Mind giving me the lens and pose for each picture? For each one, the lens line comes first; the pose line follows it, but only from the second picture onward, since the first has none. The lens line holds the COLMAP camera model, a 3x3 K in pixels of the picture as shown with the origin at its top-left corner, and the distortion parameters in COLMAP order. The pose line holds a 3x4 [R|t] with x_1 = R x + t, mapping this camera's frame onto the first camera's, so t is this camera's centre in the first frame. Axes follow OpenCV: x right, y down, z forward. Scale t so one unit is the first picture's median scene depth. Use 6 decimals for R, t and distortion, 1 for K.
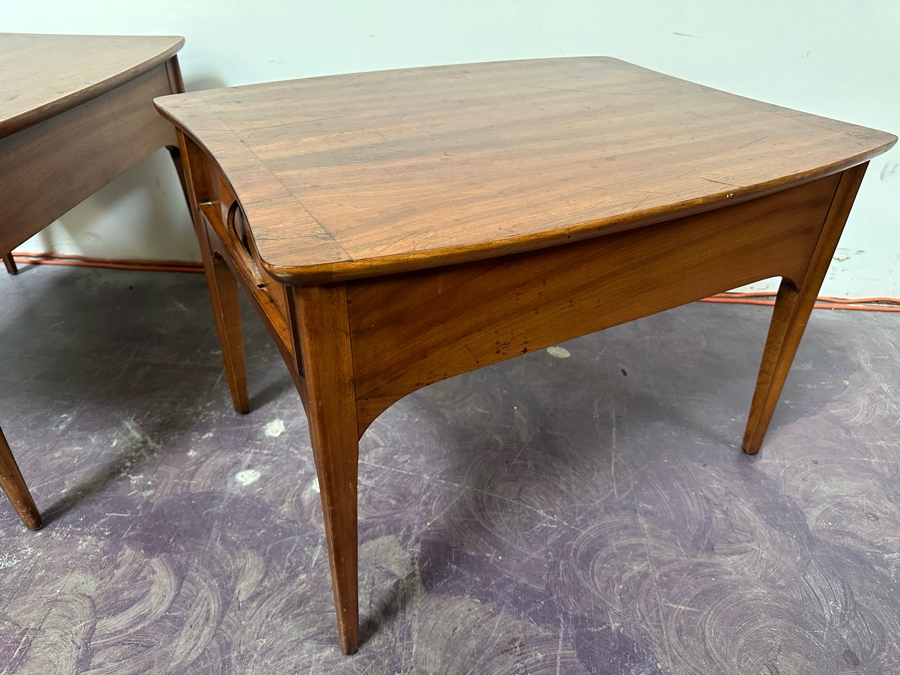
lens RADIAL K [[658.1, 0, 459.0], [0, 658.1, 344.8], [0, 0, 1]] dist [0.018772, -0.043257]
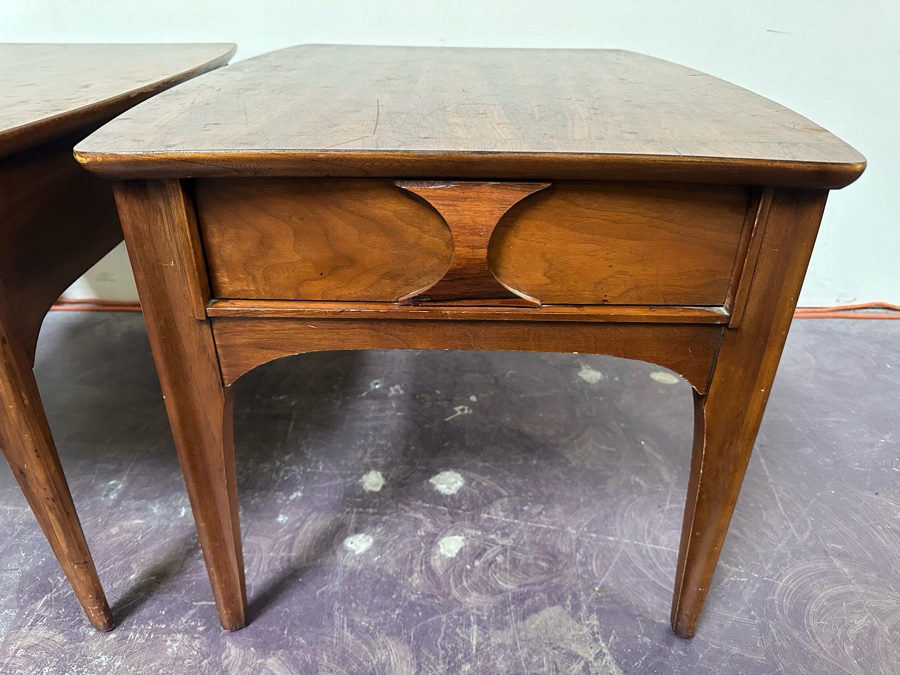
lens RADIAL K [[658.1, 0, 453.0], [0, 658.1, 338.8], [0, 0, 1]] dist [0.018772, -0.043257]
pose [[0.996904, -0.048056, 0.062236, -0.262166], [0.052935, 0.995445, -0.079289, 0.020222], [-0.058142, 0.082338, 0.994907, 0.170940]]
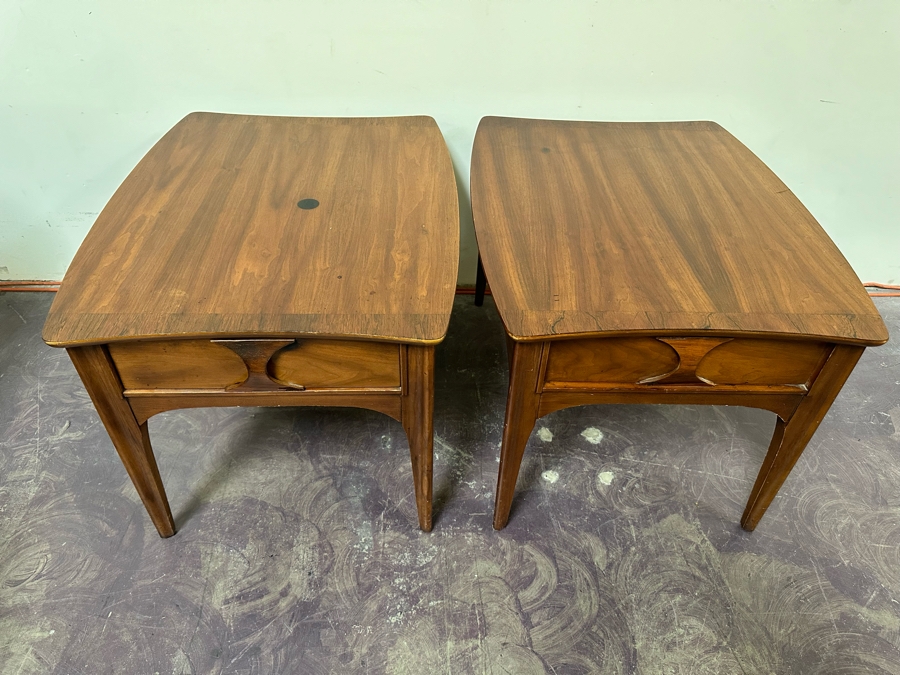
lens RADIAL K [[658.1, 0, 445.4], [0, 658.1, 340.3], [0, 0, 1]] dist [0.018772, -0.043257]
pose [[0.994830, -0.065243, 0.077822, -0.676525], [0.054651, 0.989847, 0.131214, -0.292127], [-0.085592, -0.126282, 0.988295, -0.315202]]
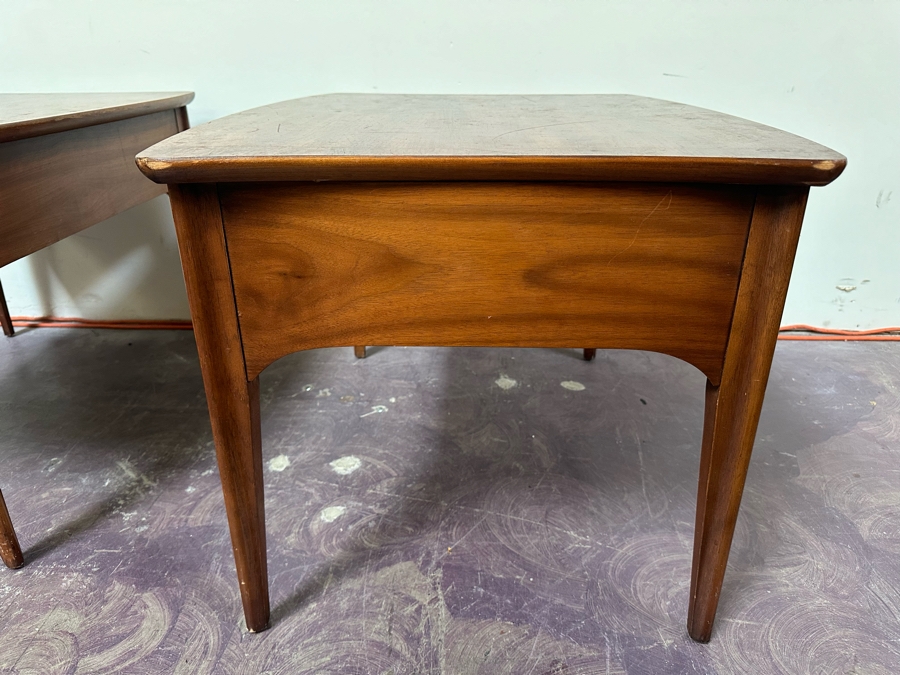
lens RADIAL K [[658.1, 0, 460.0], [0, 658.1, 340.7], [0, 0, 1]] dist [0.018772, -0.043257]
pose [[0.999302, -0.035297, 0.012261, -0.033470], [0.036865, 0.984864, -0.169361, 0.145351], [-0.006097, 0.169695, 0.985478, 0.053370]]
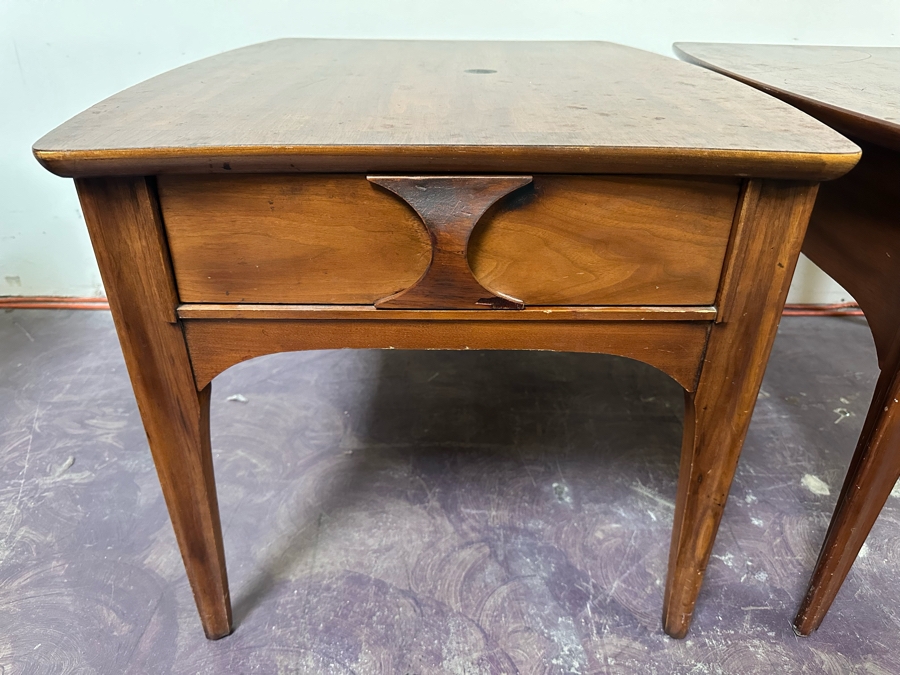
lens RADIAL K [[658.1, 0, 441.2], [0, 658.1, 340.2], [0, 0, 1]] dist [0.018772, -0.043257]
pose [[0.997433, -0.049421, 0.051820, -0.927133], [0.053283, 0.995683, -0.075998, -0.020464], [-0.047840, 0.078564, 0.995761, 0.216054]]
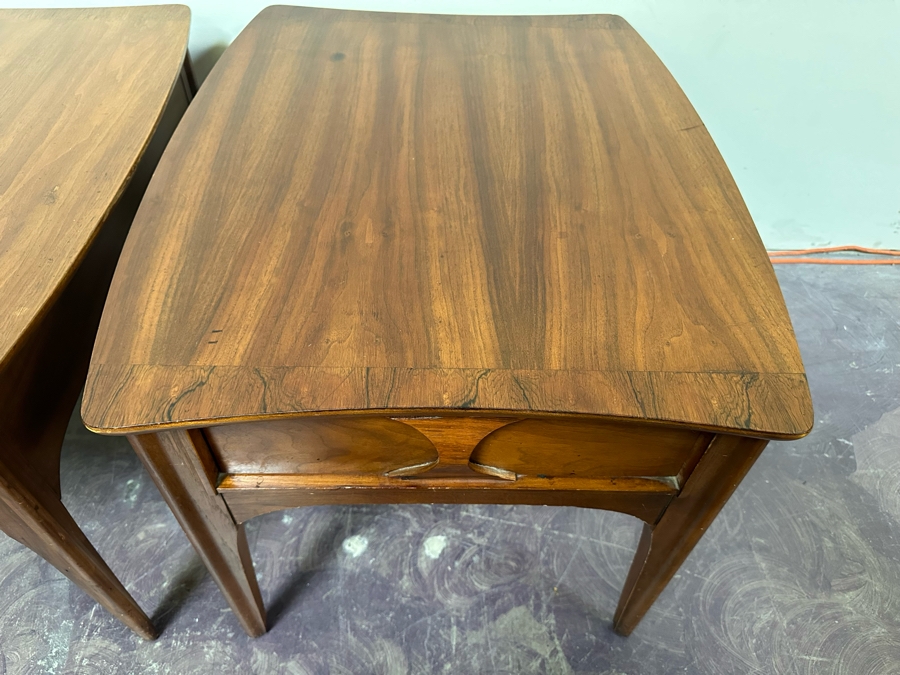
lens RADIAL K [[658.1, 0, 451.4], [0, 658.1, 348.0], [0, 0, 1]] dist [0.018772, -0.043257]
pose [[0.994958, -0.070597, 0.071243, -0.248760], [0.050577, 0.966548, 0.251449, -0.334769], [-0.086611, -0.246578, 0.965245, 0.148048]]
